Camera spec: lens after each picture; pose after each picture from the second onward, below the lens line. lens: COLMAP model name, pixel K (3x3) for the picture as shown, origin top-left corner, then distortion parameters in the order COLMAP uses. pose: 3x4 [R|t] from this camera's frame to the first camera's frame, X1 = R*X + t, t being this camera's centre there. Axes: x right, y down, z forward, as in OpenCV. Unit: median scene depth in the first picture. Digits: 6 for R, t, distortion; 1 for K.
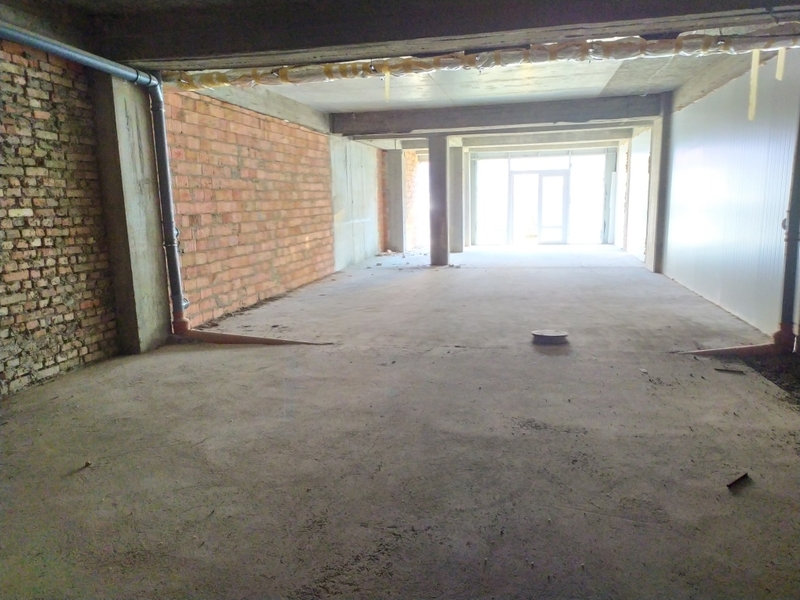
lens RADIAL K [[605.2, 0, 404.1], [0, 605.2, 301.4], [0, 0, 1]] dist [0.046459, -0.009464]
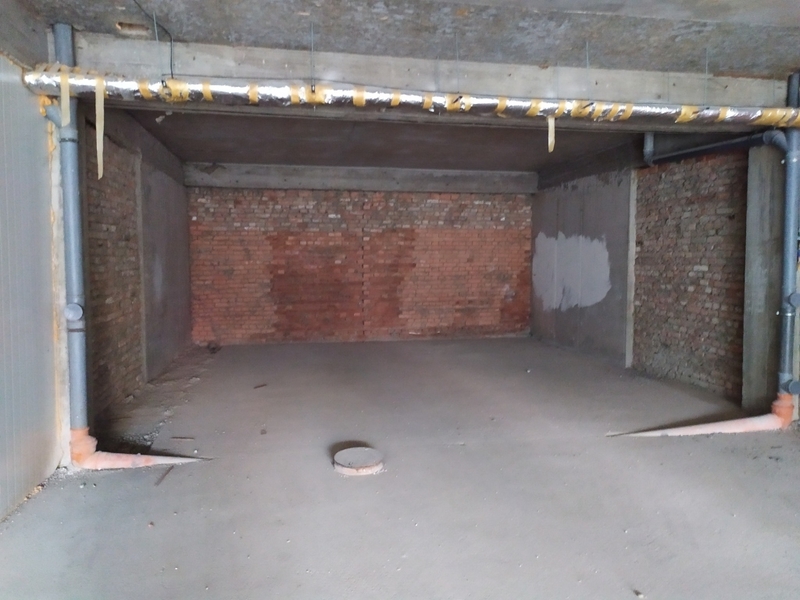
lens RADIAL K [[605.2, 0, 406.3], [0, 605.2, 293.1], [0, 0, 1]] dist [0.046459, -0.009464]
pose [[-0.920680, 0.041652, -0.388090, 0.566624], [-0.049602, 0.973743, 0.222180, -0.363356], [0.387154, 0.223807, -0.894439, 1.983417]]
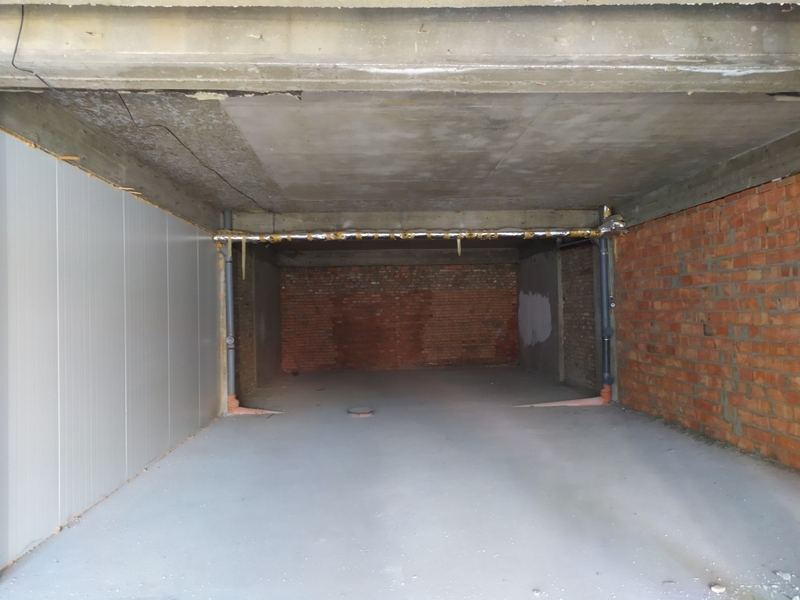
lens RADIAL K [[605.2, 0, 395.9], [0, 605.2, 302.6], [0, 0, 1]] dist [0.046459, -0.009464]
pose [[-0.968222, 0.035215, -0.247599, 0.631914], [-0.004372, 0.987502, 0.157545, -0.538176], [0.250053, 0.153621, -0.955968, 2.963921]]
